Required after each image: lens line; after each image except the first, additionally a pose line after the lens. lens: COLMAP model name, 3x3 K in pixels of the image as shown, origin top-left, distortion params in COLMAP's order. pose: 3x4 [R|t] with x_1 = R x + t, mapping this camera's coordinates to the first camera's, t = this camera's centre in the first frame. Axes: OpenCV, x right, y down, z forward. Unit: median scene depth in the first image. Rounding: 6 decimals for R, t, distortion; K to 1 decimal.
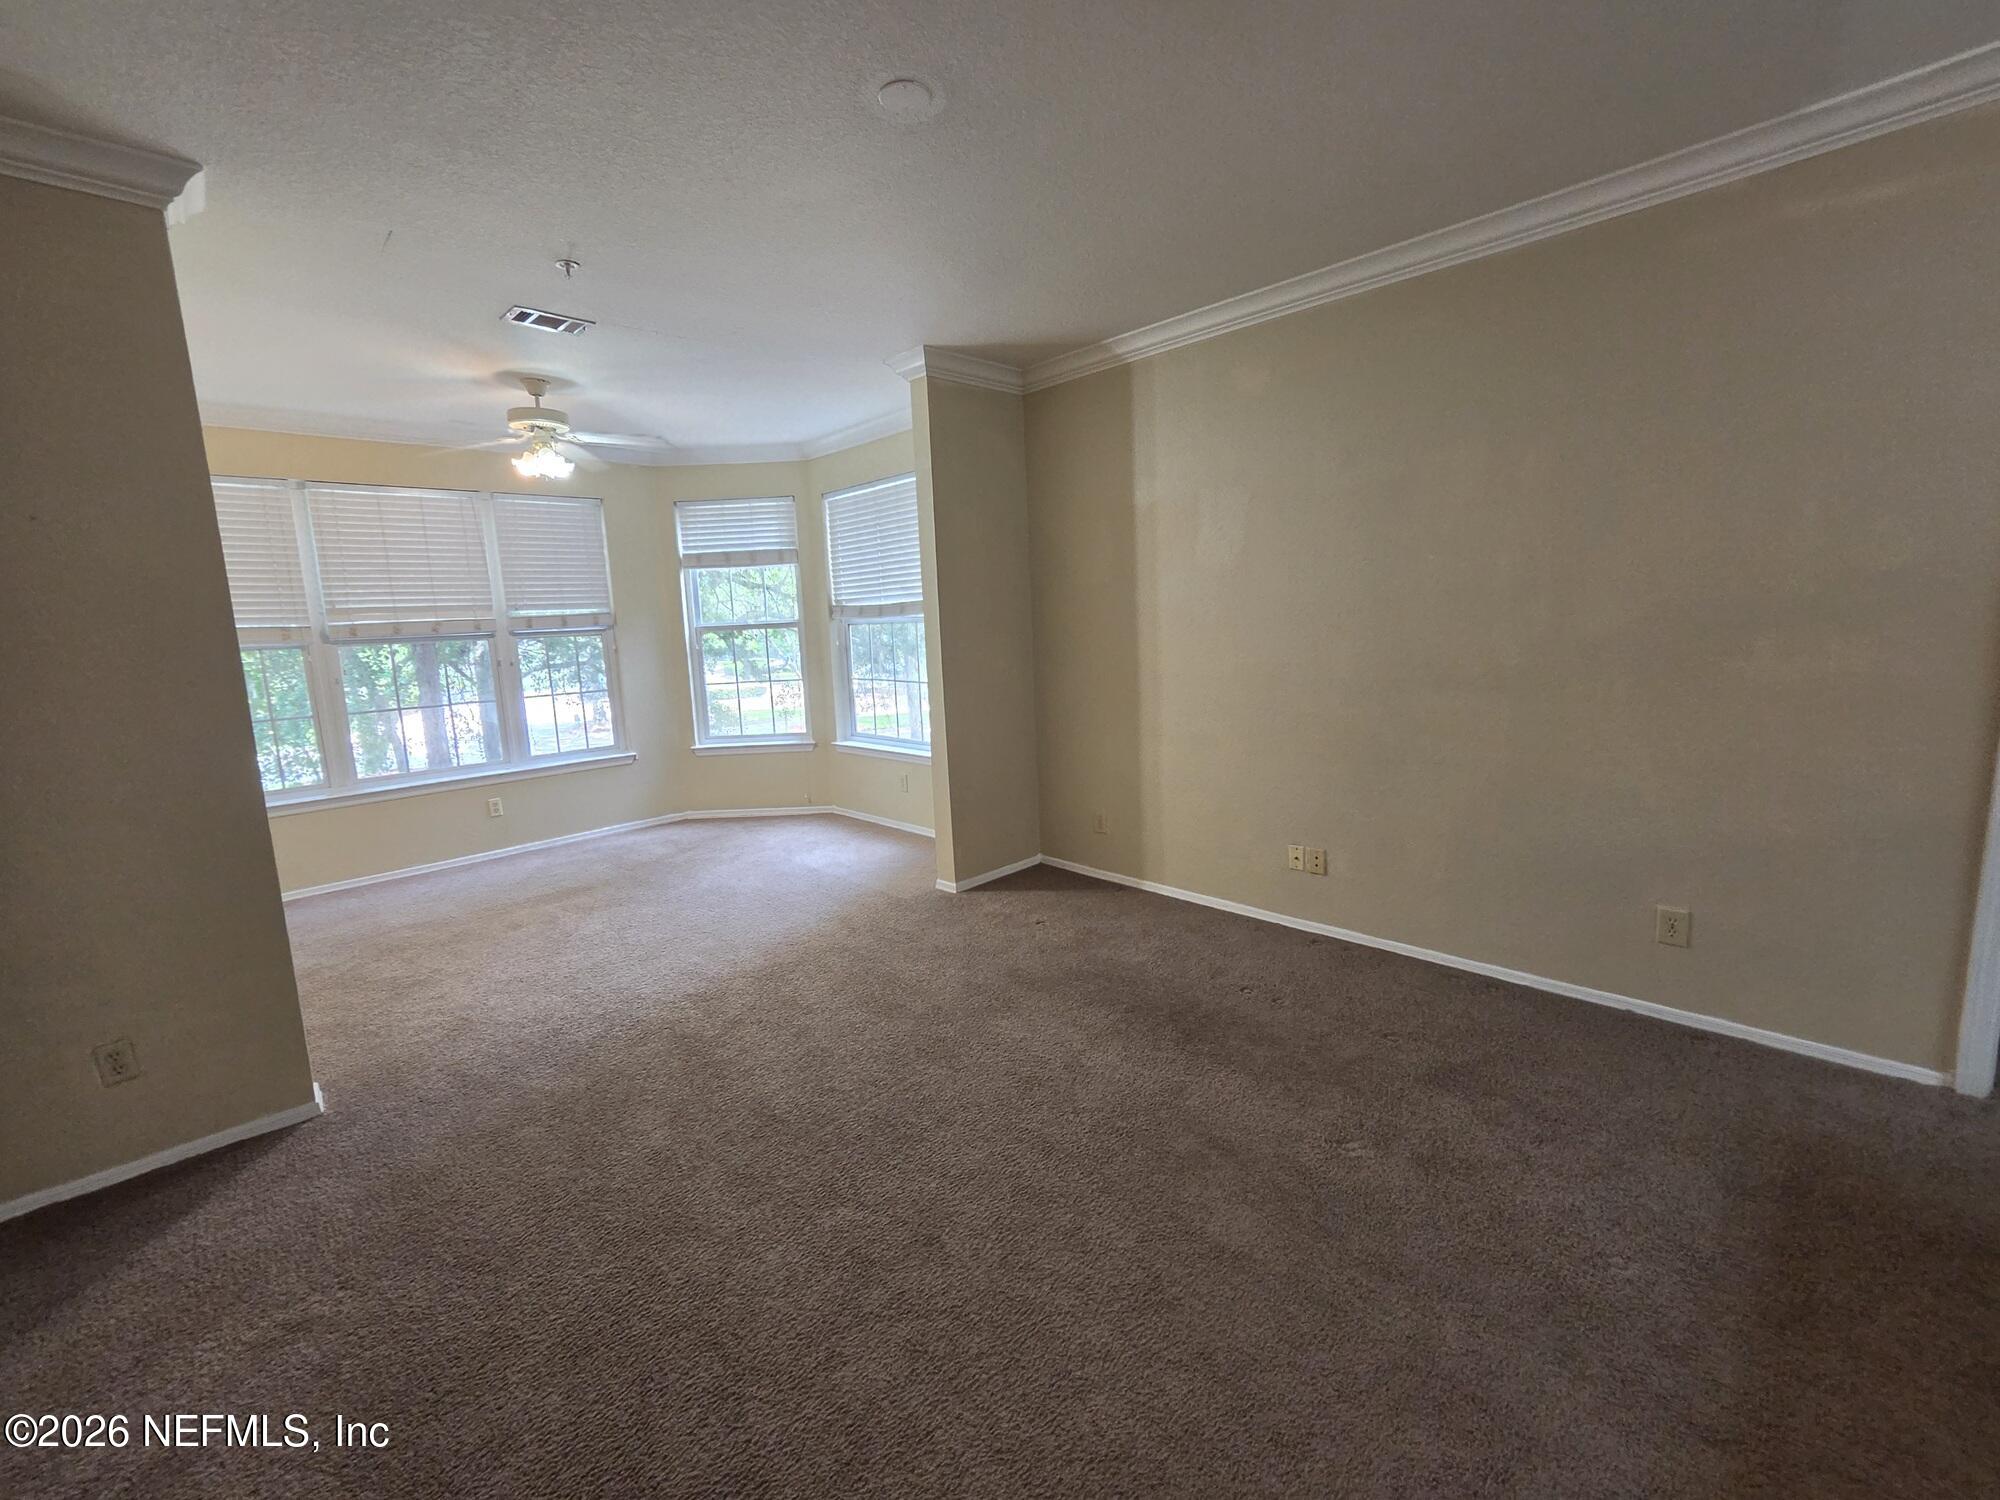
lens RADIAL K [[824.2, 0, 993.3], [0, 824.2, 736.9], [0, 0, 1]] dist [0.002139, 0.004278]
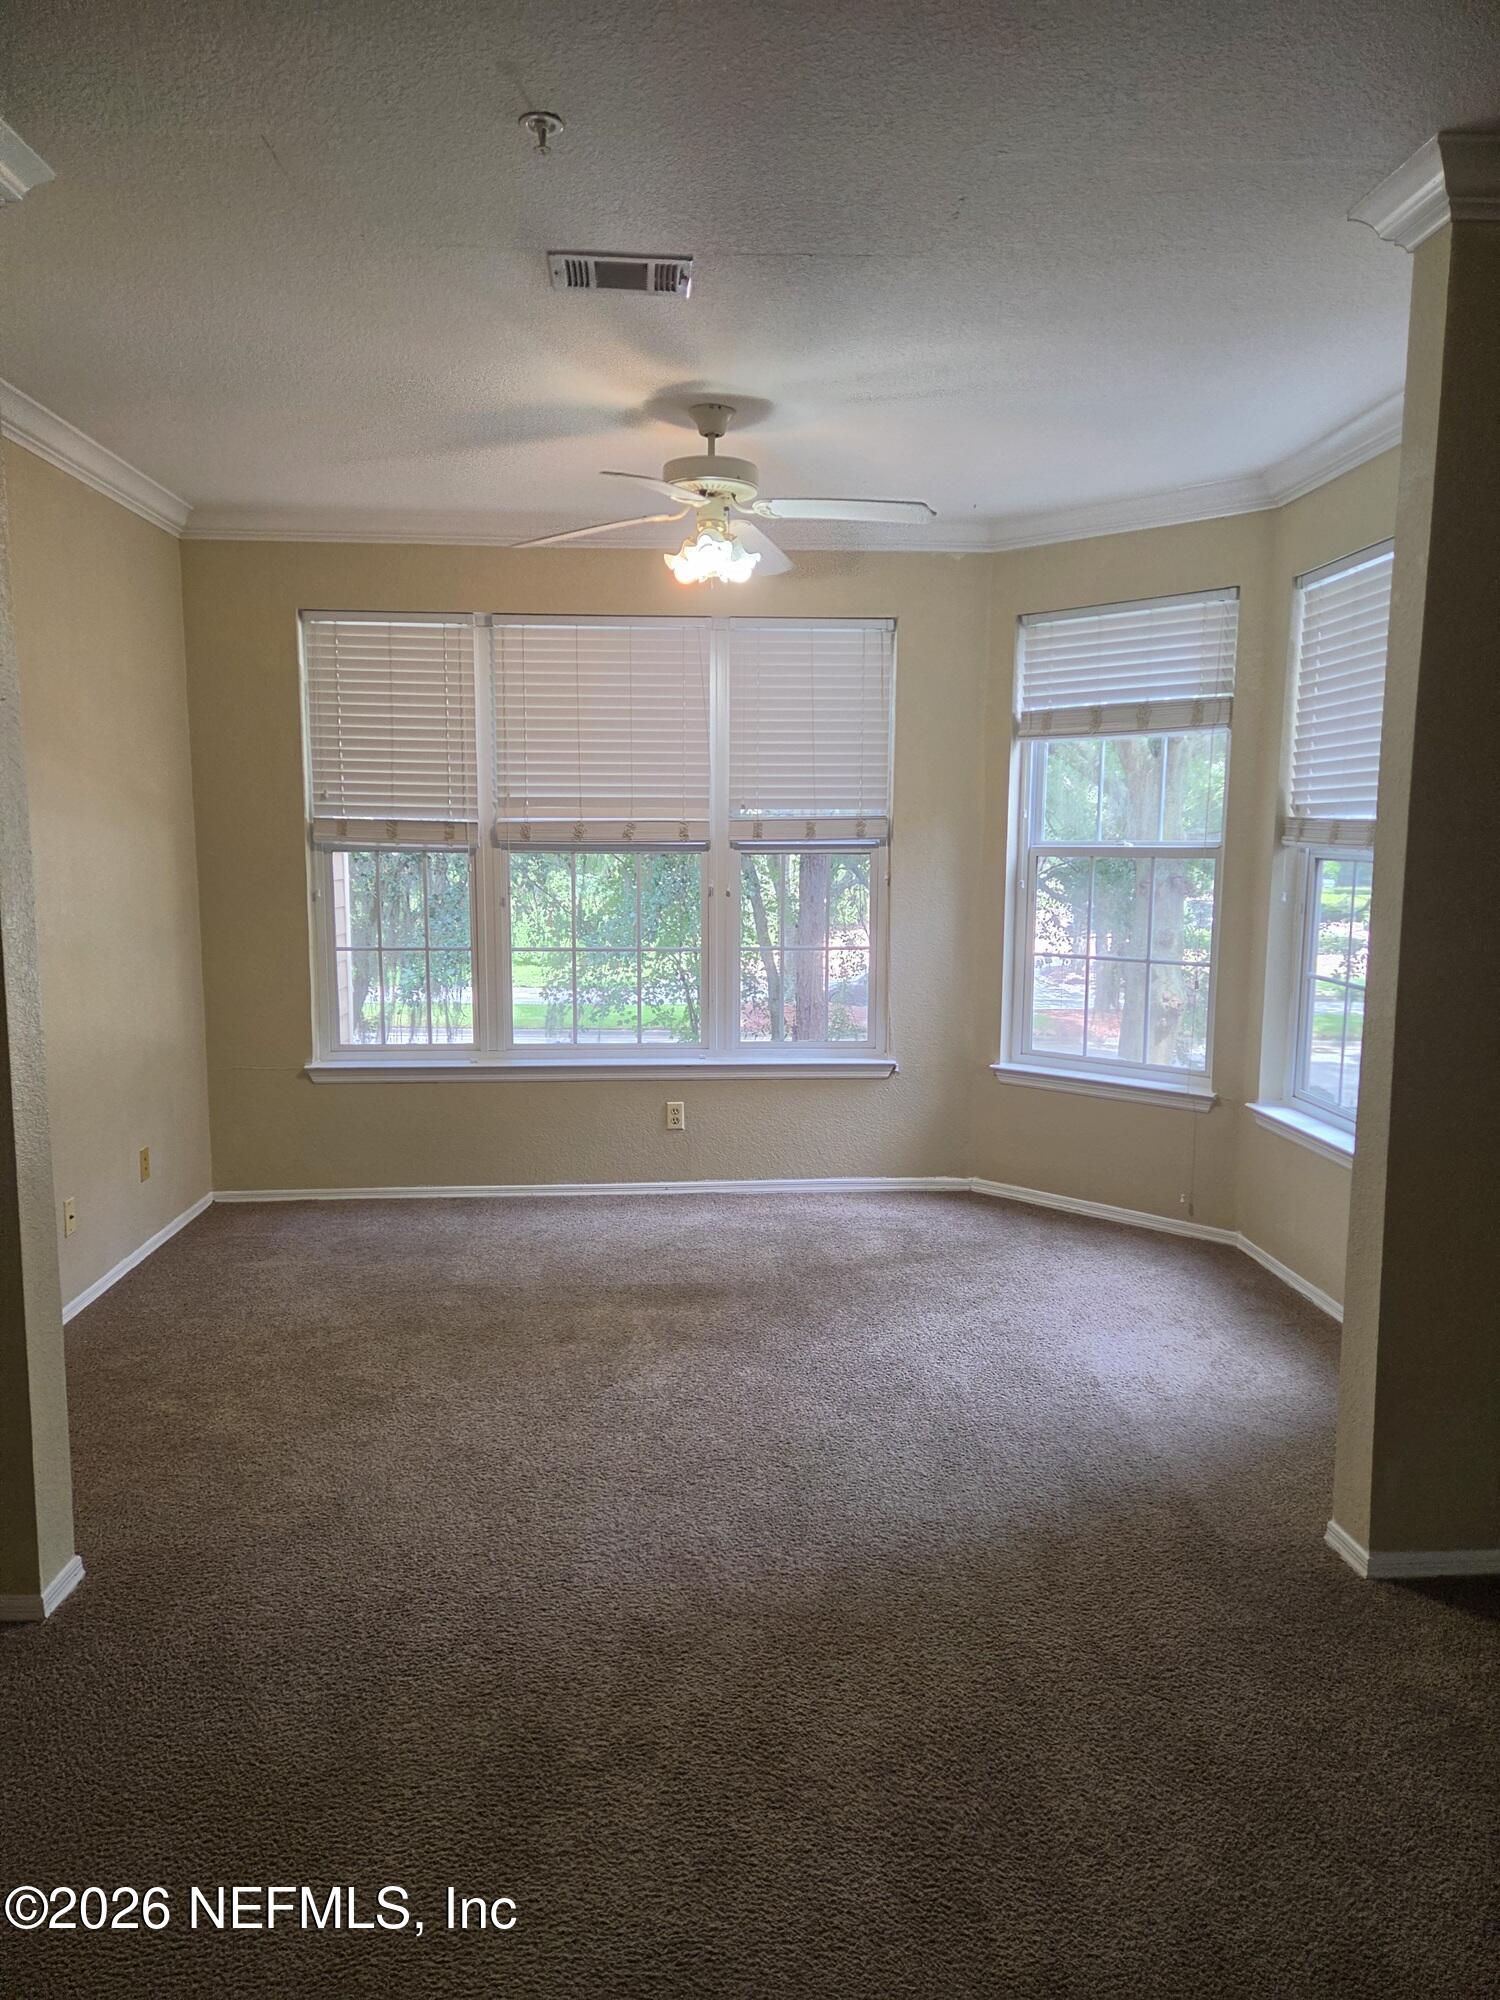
lens RADIAL K [[1324.1, 0, 747.3], [0, 1324.1, 1015.2], [0, 0, 1]] dist [0.044332, -0.015145]
pose [[0.757579, 0.135602, -0.638504, 0.092679], [-0.130648, 0.989890, 0.055215, -0.063222], [0.639536, 0.041589, 0.767636, 0.283764]]
